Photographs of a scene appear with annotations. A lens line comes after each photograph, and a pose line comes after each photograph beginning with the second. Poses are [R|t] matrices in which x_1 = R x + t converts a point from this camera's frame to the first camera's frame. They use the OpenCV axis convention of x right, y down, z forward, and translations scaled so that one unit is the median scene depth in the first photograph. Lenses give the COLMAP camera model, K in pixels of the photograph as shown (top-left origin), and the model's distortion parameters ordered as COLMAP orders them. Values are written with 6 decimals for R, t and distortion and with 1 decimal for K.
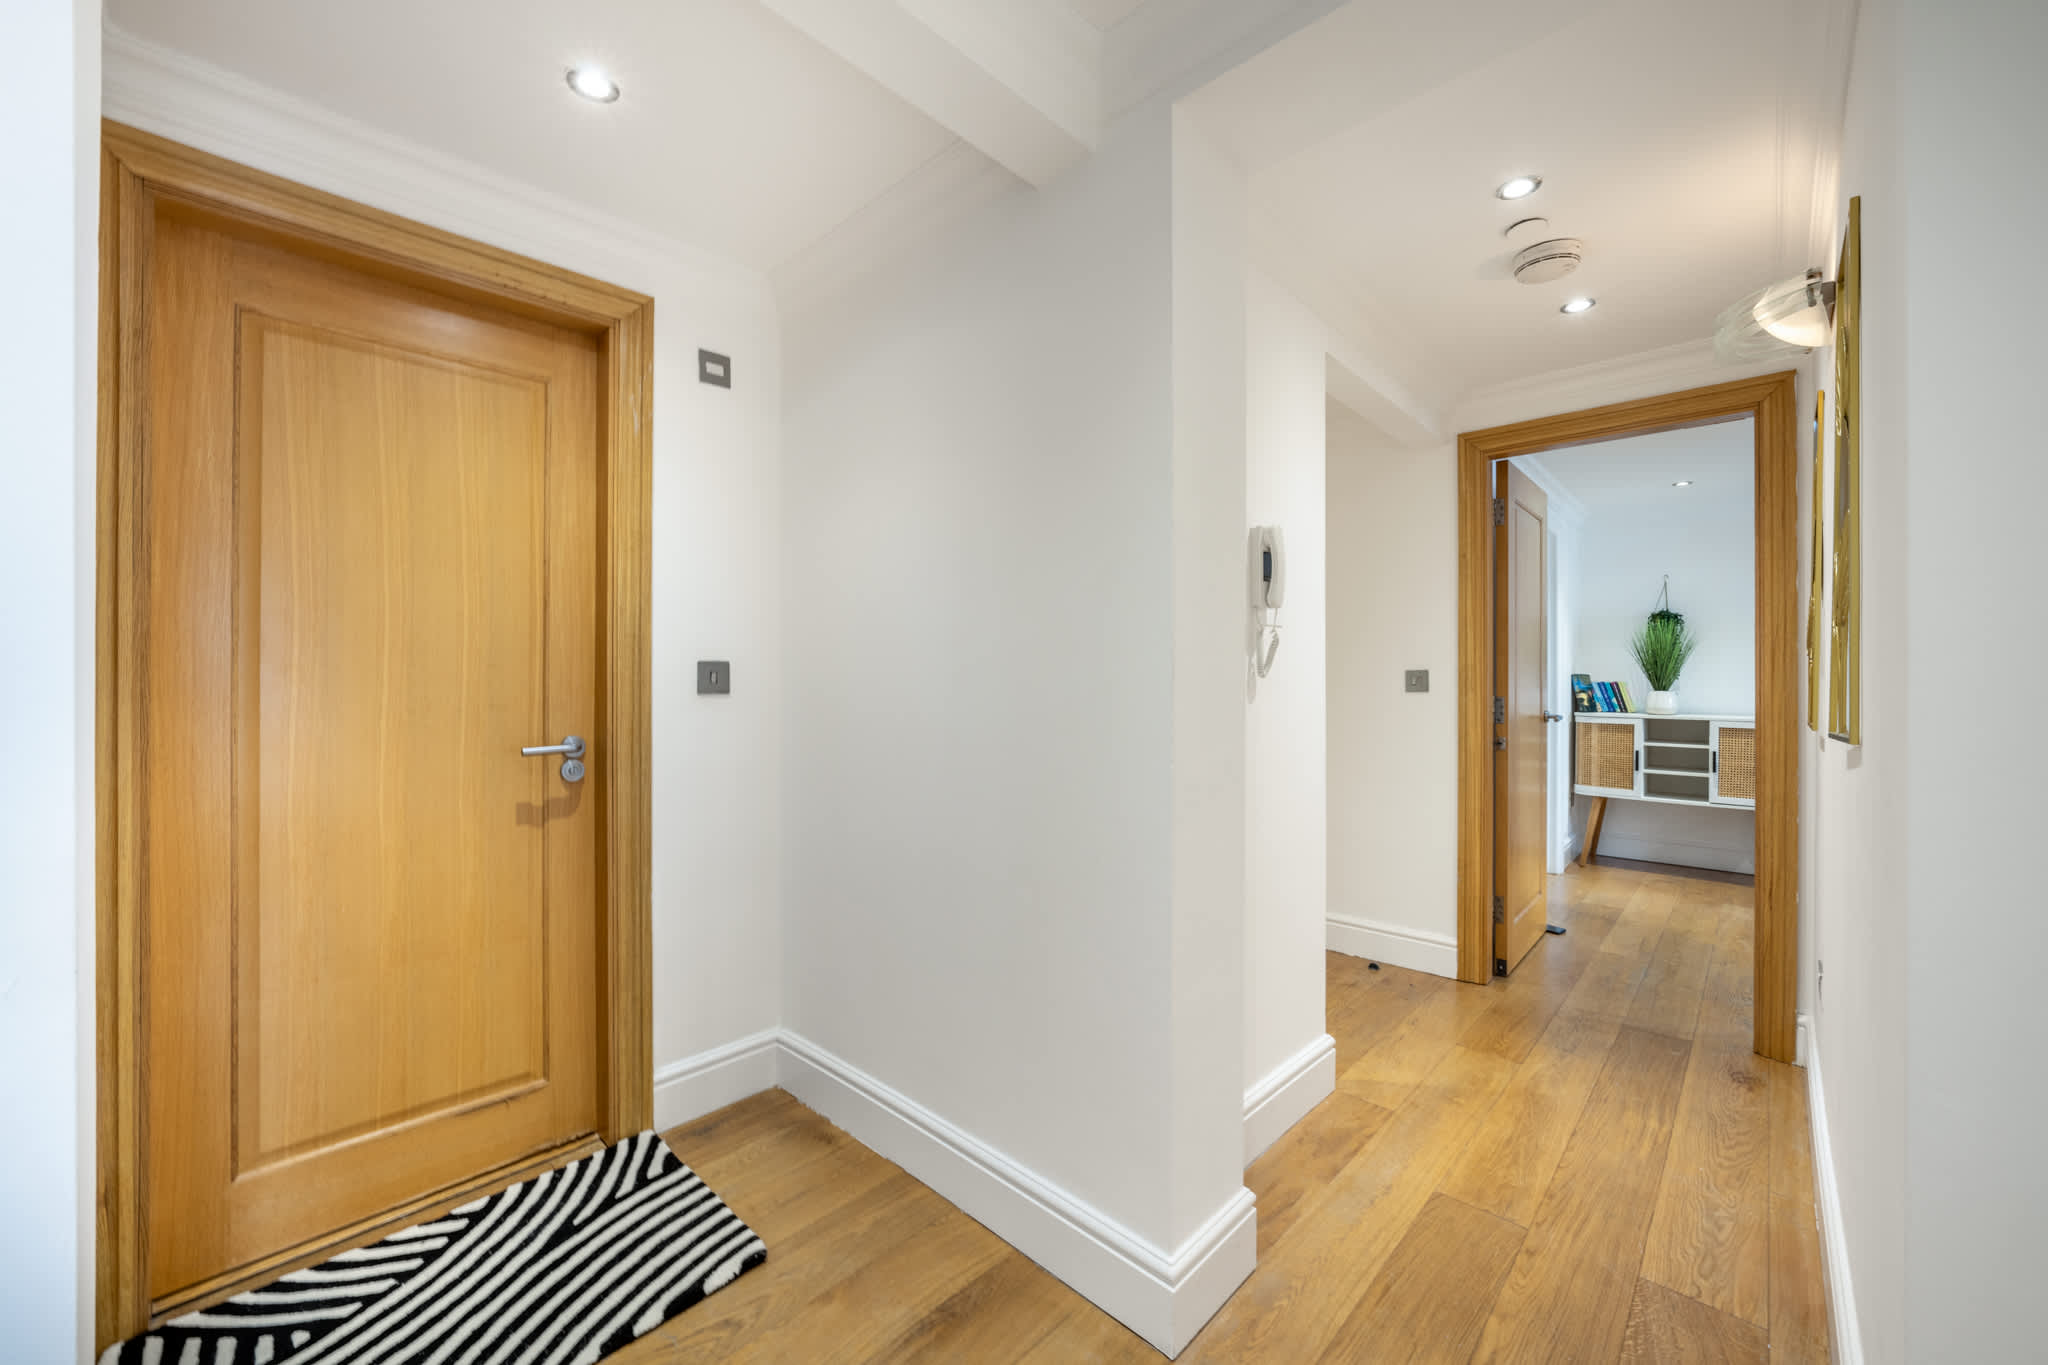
lens RADIAL K [[796.5, 0, 1016.4], [0, 796.5, 679.6], [0, 0, 1]] dist [-0.006155, 0.000926]
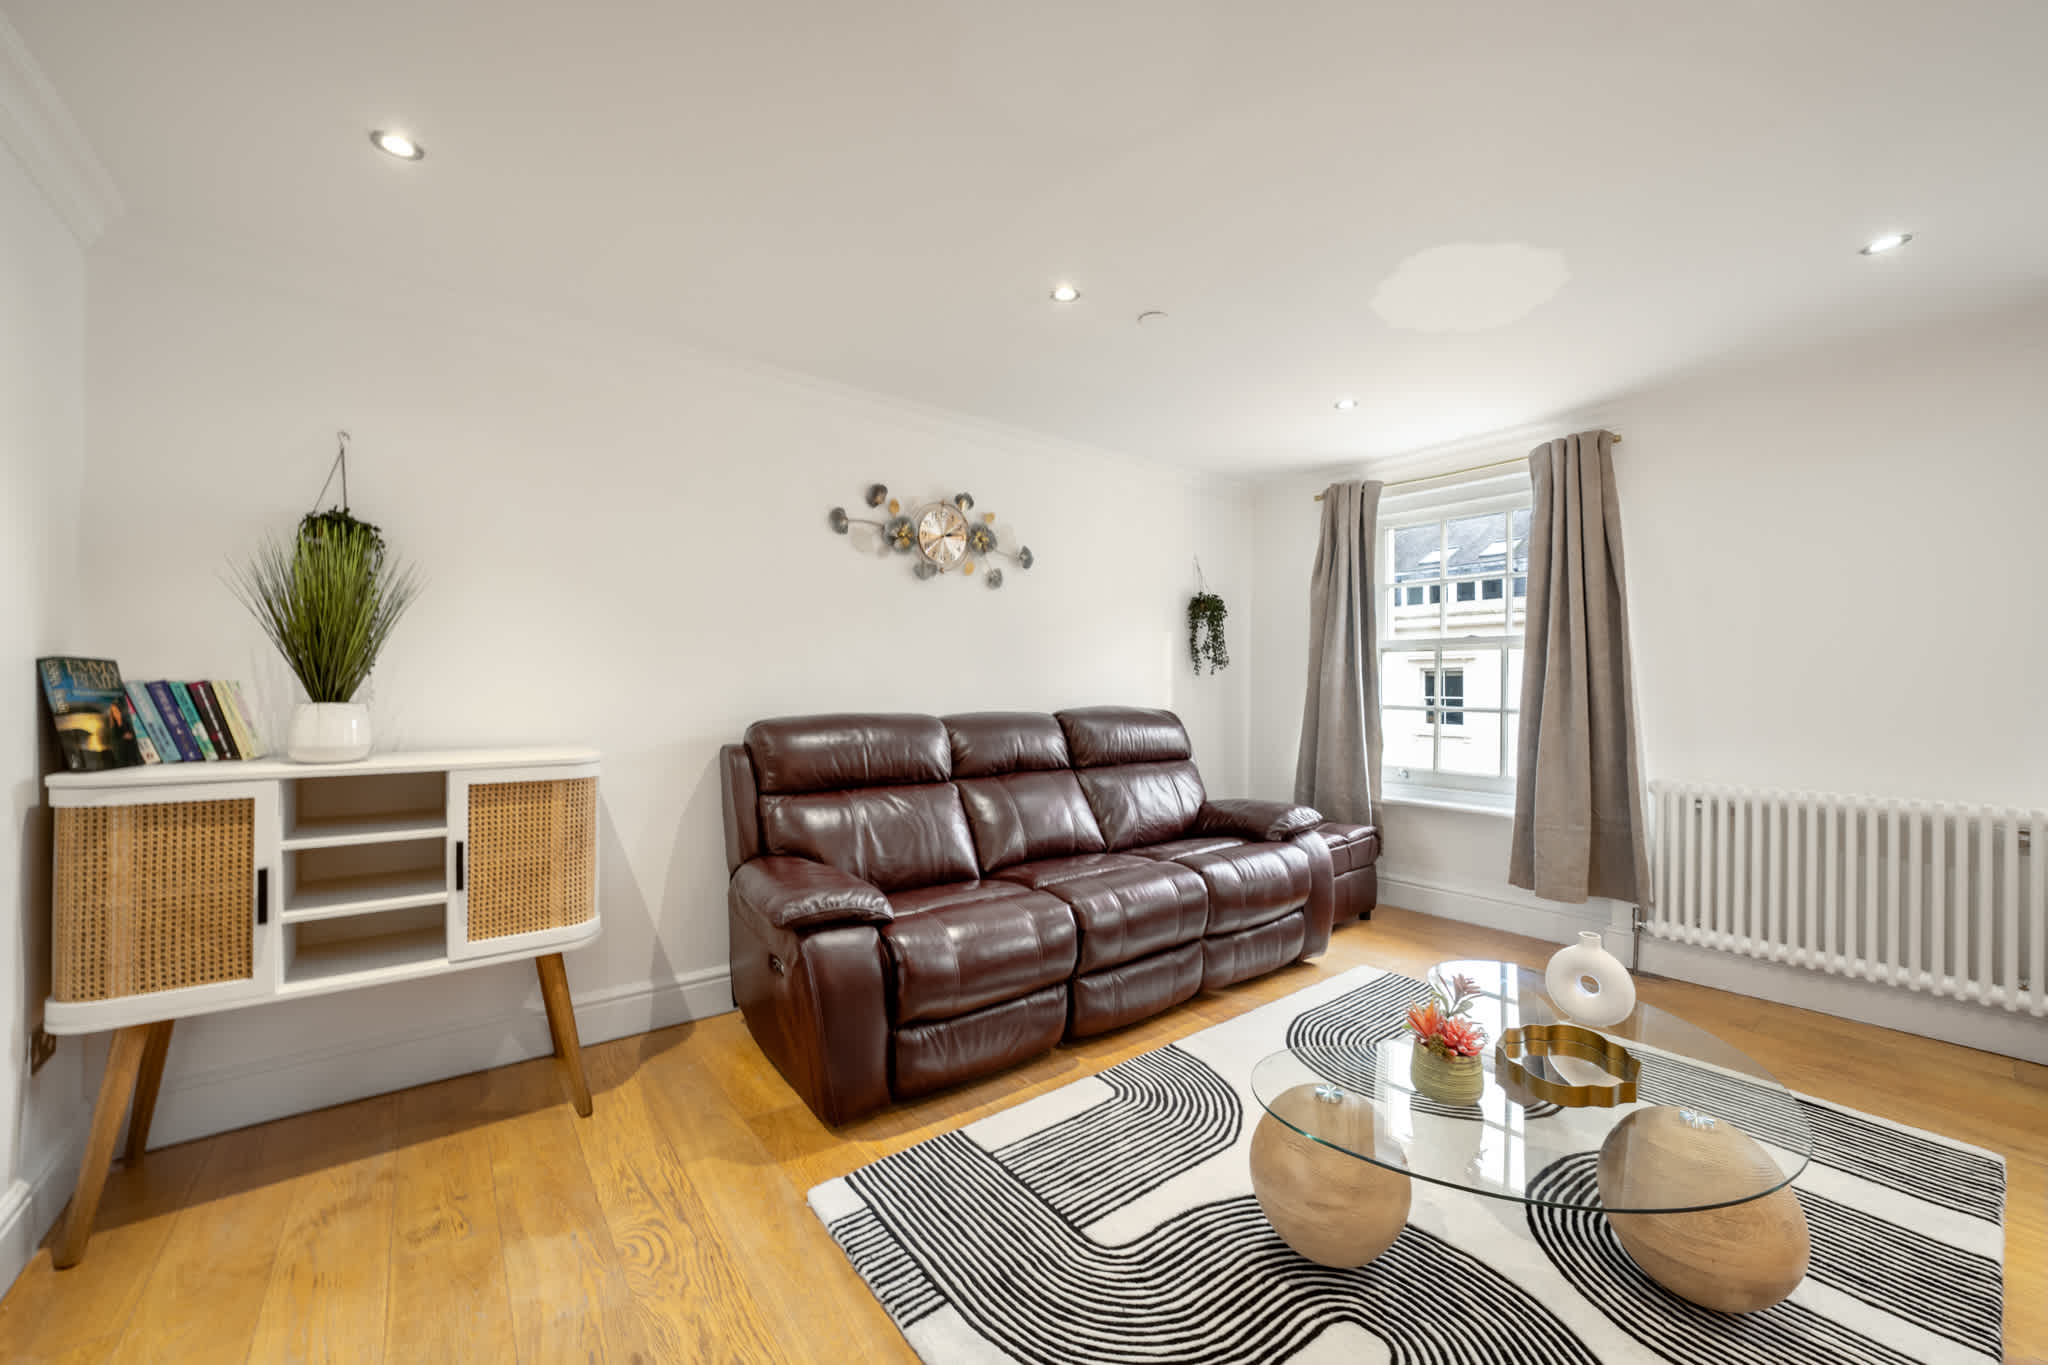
lens RADIAL K [[796.5, 0, 1040.7], [0, 796.5, 683.7], [0, 0, 1]] dist [-0.006155, 0.000926]
pose [[0.142970, 0.001503, 0.989726, 0.466352], [-0.002768, 0.999996, -0.001118, 0.003901], [-0.989723, -0.002579, 0.142973, 0.587008]]
